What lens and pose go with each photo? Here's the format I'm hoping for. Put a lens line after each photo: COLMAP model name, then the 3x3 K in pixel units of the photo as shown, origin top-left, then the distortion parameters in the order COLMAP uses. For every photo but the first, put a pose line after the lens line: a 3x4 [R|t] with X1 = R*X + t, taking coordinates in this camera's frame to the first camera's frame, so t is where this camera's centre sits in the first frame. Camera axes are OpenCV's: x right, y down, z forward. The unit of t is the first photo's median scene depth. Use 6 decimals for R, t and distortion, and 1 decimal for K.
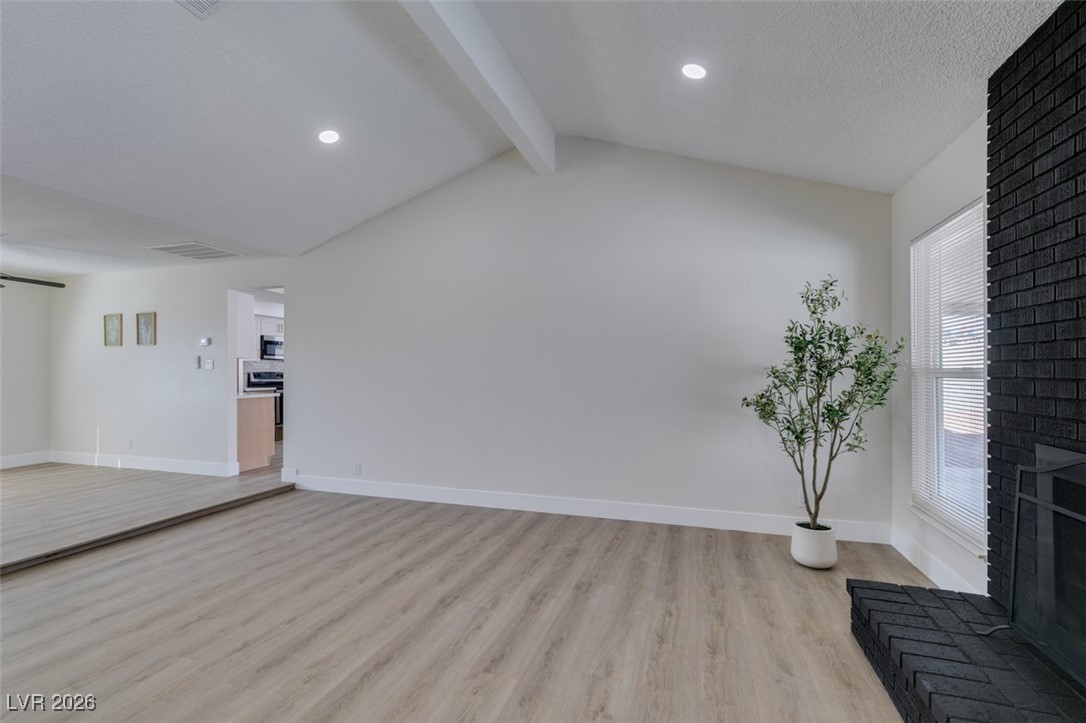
lens RADIAL K [[479.2, 0, 550.3], [0, 479.2, 372.0], [0, 0, 1]] dist [0.001296, 0.000317]
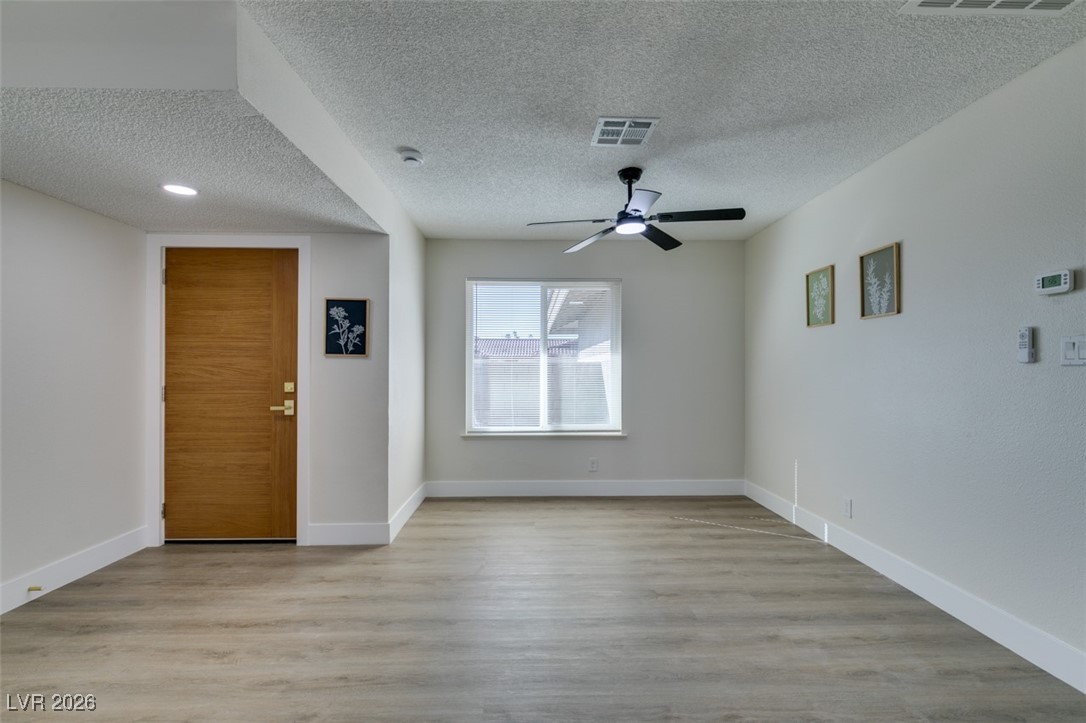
lens RADIAL K [[479.2, 0, 550.3], [0, 479.2, 372.0], [0, 0, 1]] dist [0.001296, 0.000317]
pose [[0.330273, 0.000272, -0.943885, -0.493504], [-0.005193, 0.999985, -0.001529, 0.001482], [0.943871, 0.005406, 0.330270, 0.526289]]
